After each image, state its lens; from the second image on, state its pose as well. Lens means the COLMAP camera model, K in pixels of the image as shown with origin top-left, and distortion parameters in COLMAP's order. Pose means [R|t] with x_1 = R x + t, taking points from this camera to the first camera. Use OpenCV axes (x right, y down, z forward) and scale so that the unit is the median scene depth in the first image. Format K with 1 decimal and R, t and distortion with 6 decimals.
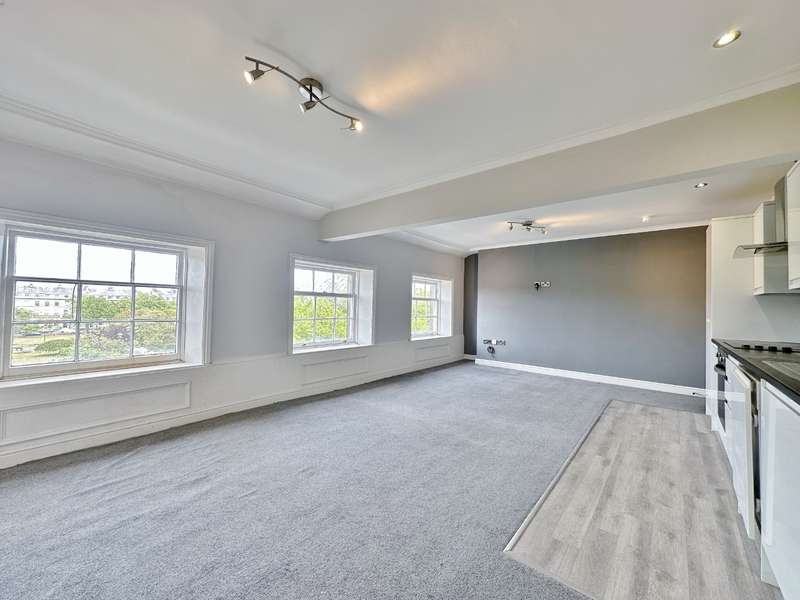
lens RADIAL K [[320.8, 0, 399.9], [0, 320.8, 295.9], [0, 0, 1]] dist [-0.013363, -0.000084]
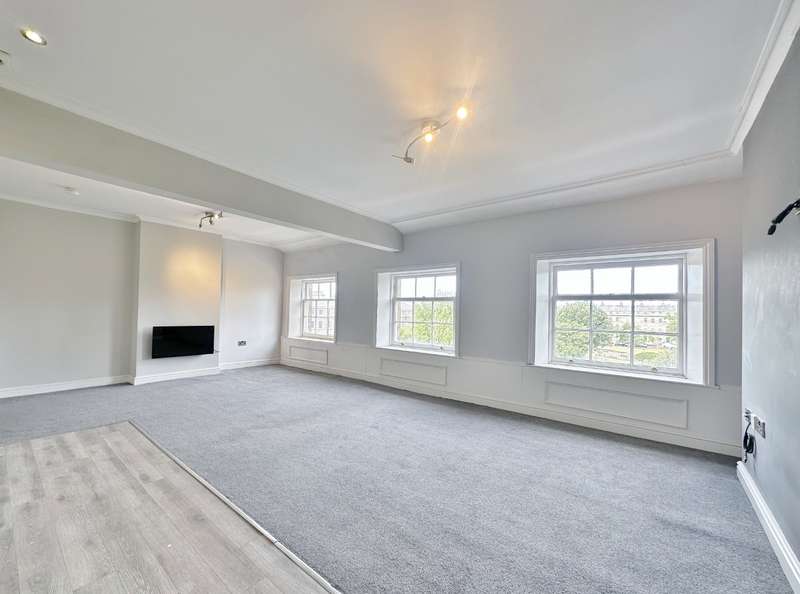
lens RADIAL K [[320.8, 0, 395.4], [0, 320.8, 304.9], [0, 0, 1]] dist [-0.013363, -0.000084]
pose [[0.043283, -0.034250, -0.998476, 1.248593], [0.016256, 0.999304, -0.033574, 0.073911], [0.998931, -0.014778, 0.043809, 1.322866]]
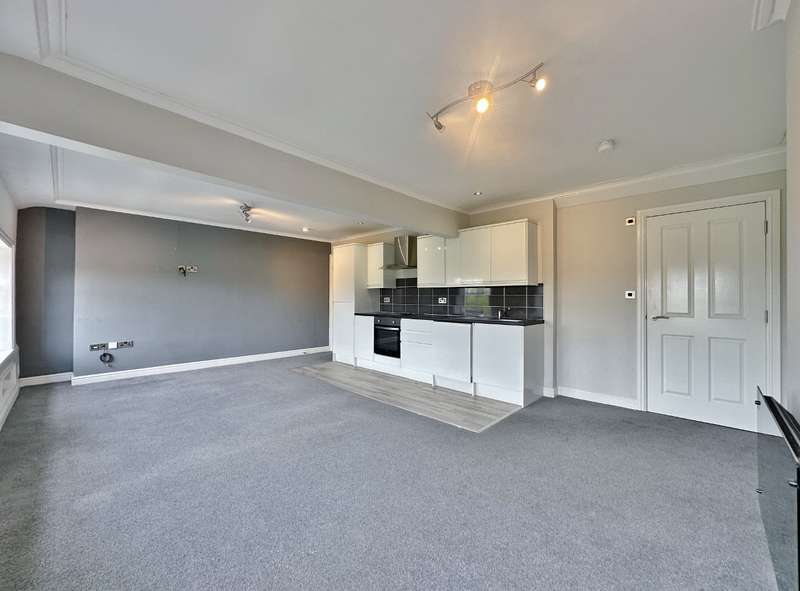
lens RADIAL K [[320.8, 0, 405.0], [0, 320.8, 295.2], [0, 0, 1]] dist [-0.013363, -0.000084]
pose [[0.040785, -0.014000, 0.999070, -0.760649], [-0.037515, 0.999175, 0.015533, -0.002214], [-0.998463, -0.038114, 0.040226, 0.684496]]
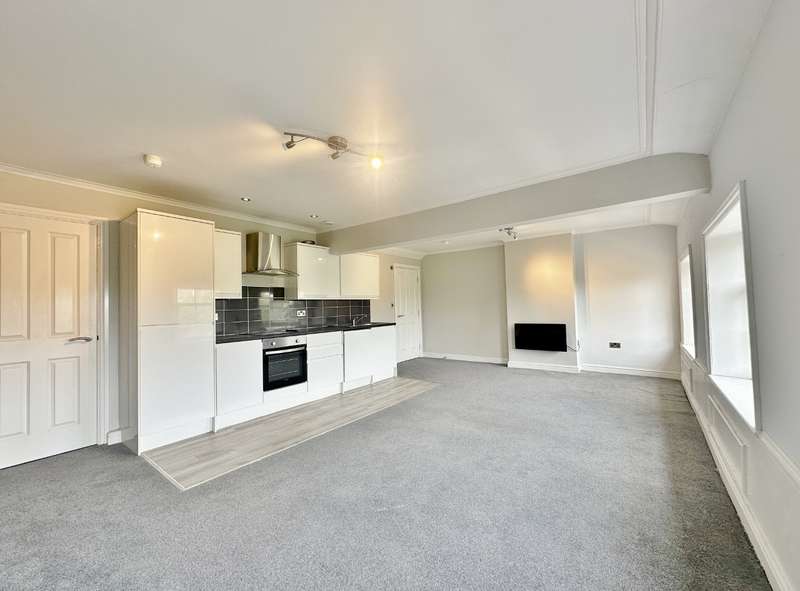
lens RADIAL K [[320.8, 0, 399.4], [0, 320.8, 297.3], [0, 0, 1]] dist [-0.013363, -0.000084]
pose [[-0.998140, 0.007546, -0.060501, 0.478129], [0.011575, 0.997718, -0.066525, 0.072840], [0.059860, -0.067102, -0.995949, 2.119363]]
